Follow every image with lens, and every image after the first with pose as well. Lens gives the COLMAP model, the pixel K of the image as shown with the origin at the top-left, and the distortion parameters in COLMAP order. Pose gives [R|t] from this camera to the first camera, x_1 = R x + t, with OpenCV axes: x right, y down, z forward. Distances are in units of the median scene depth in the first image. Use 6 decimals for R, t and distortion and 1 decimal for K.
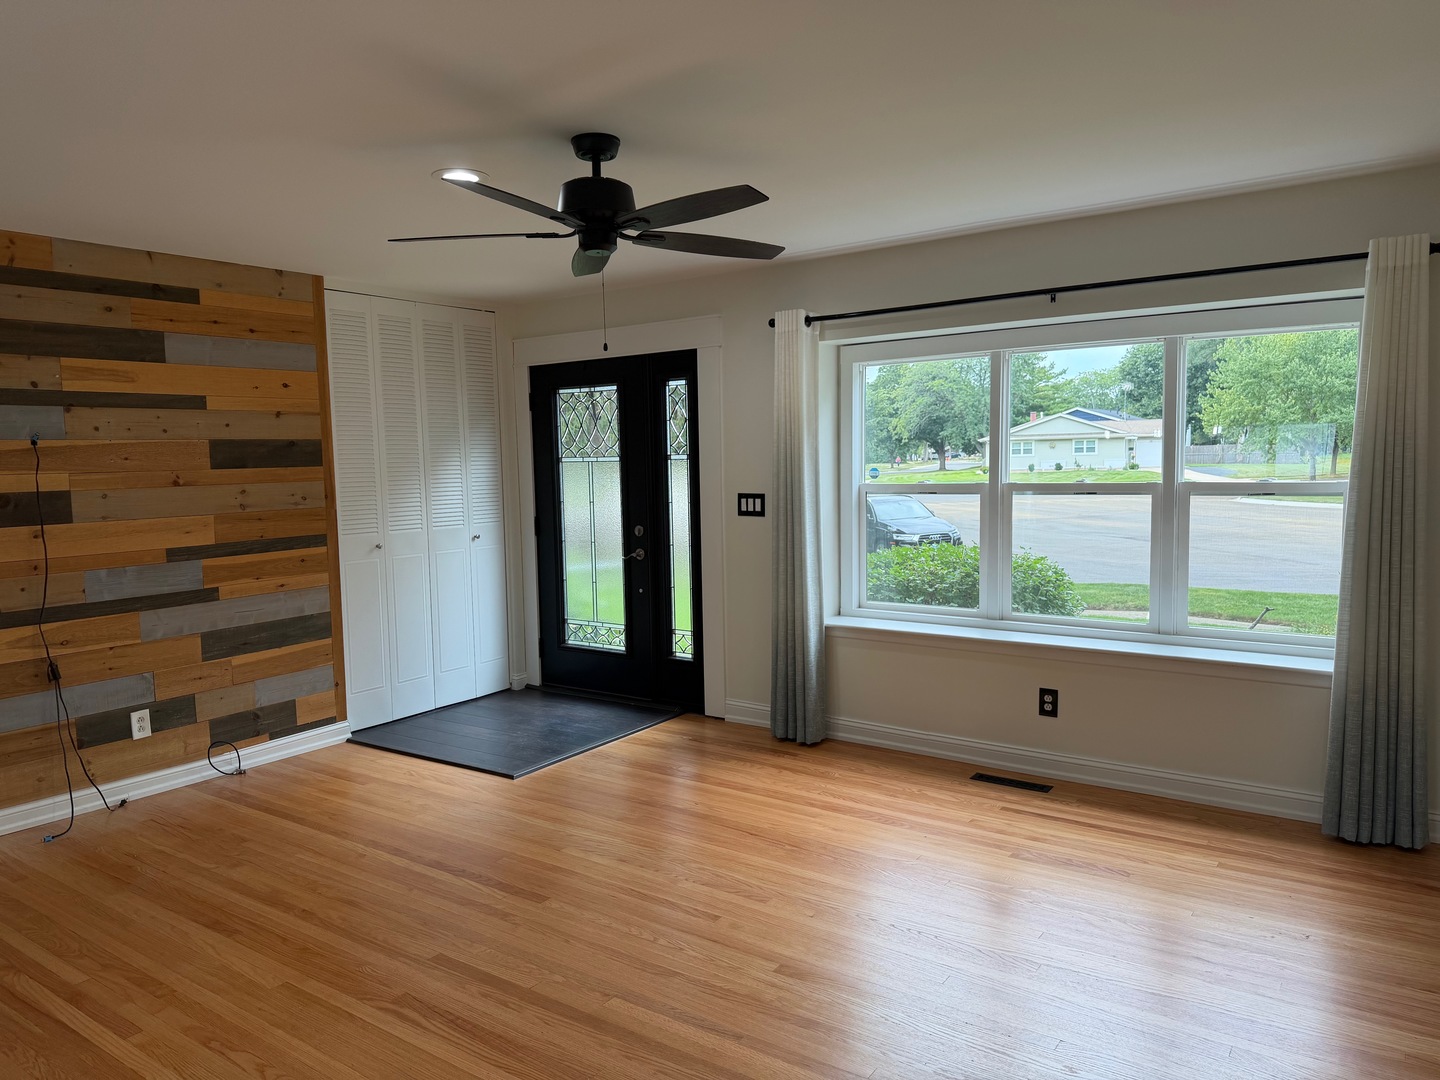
lens RADIAL K [[1011.2, 0, 724.7], [0, 1011.2, 538.2], [0, 0, 1]] dist [0.030246, -0.043122]
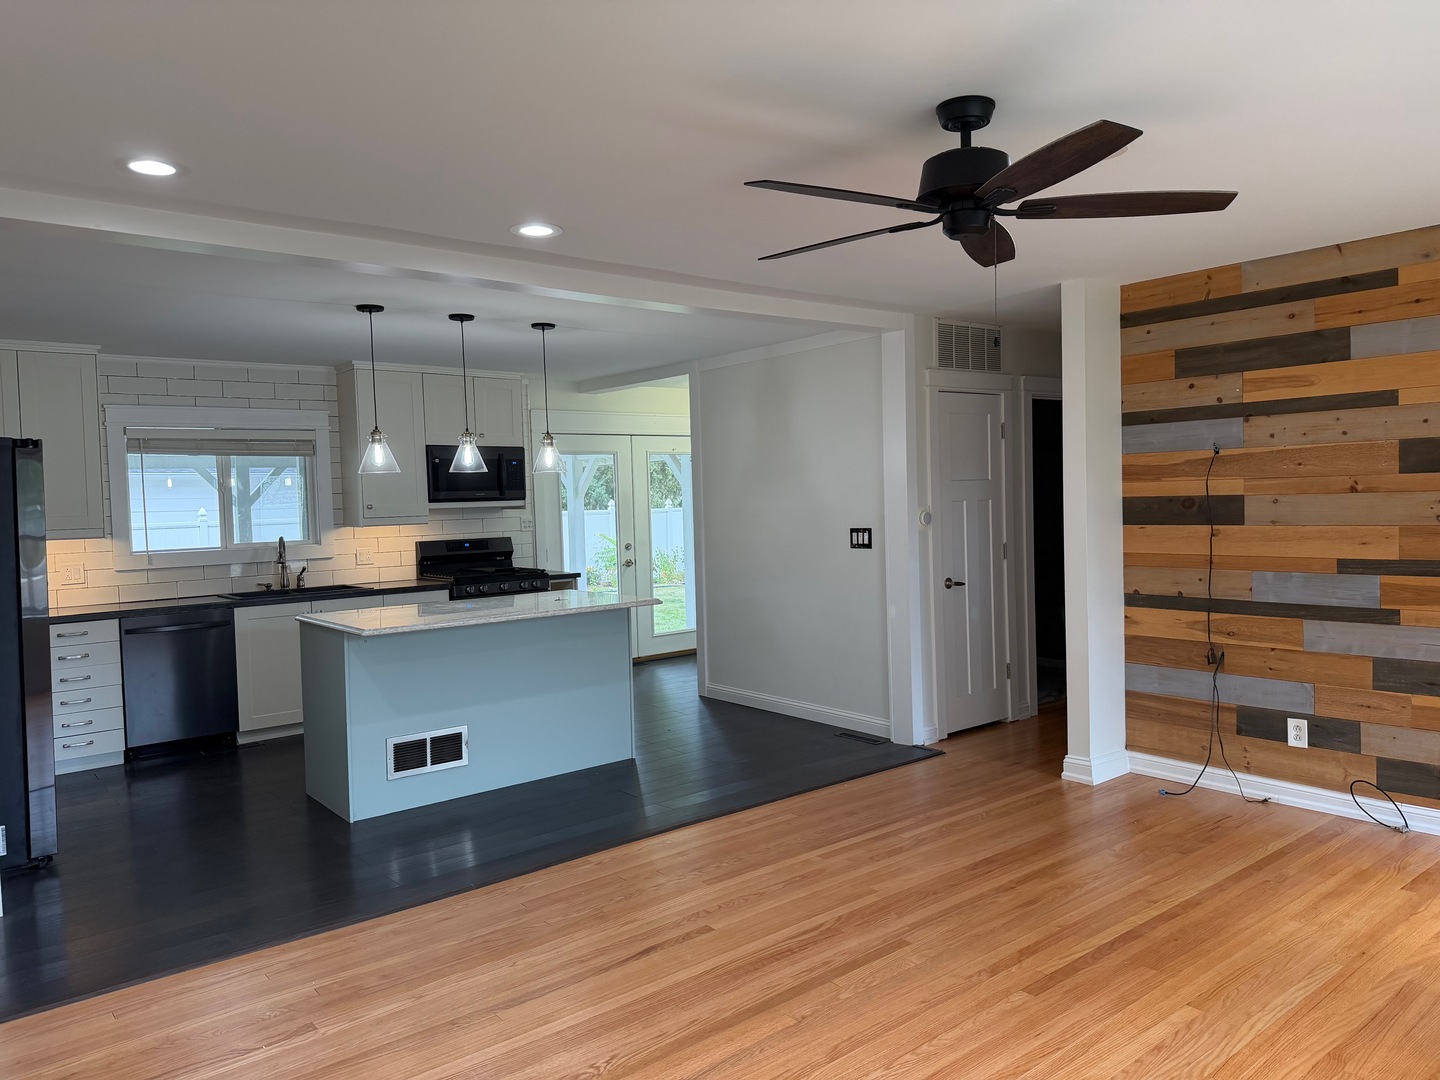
lens RADIAL K [[1011.2, 0, 727.9], [0, 1011.2, 534.9], [0, 0, 1]] dist [0.030246, -0.043122]
pose [[-0.265732, 0.060938, -0.962119, 0.521788], [-0.048733, 0.995875, 0.076535, -0.058265], [0.962814, 0.067225, -0.261667, 0.730735]]
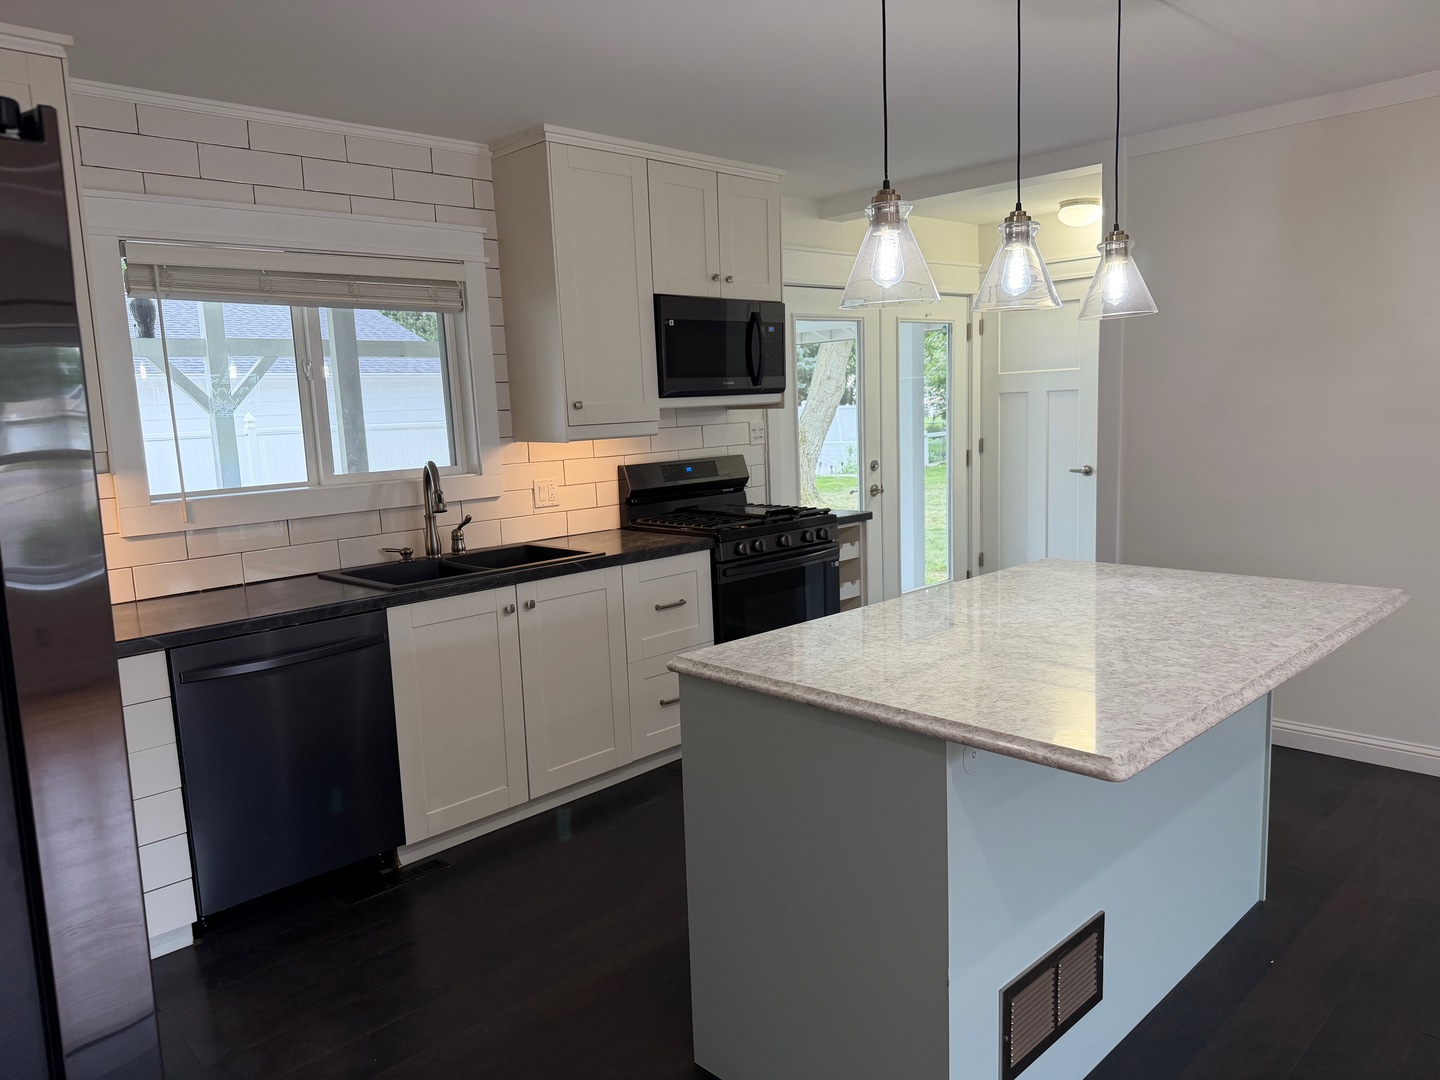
lens RADIAL K [[1011.2, 0, 718.4], [0, 1011.2, 549.0], [0, 0, 1]] dist [0.030246, -0.043122]
pose [[-0.189149, 0.163815, -0.968188, 0.359919], [-0.040814, 0.983823, 0.174434, -0.037021], [0.981100, 0.072510, -0.179403, 0.529311]]
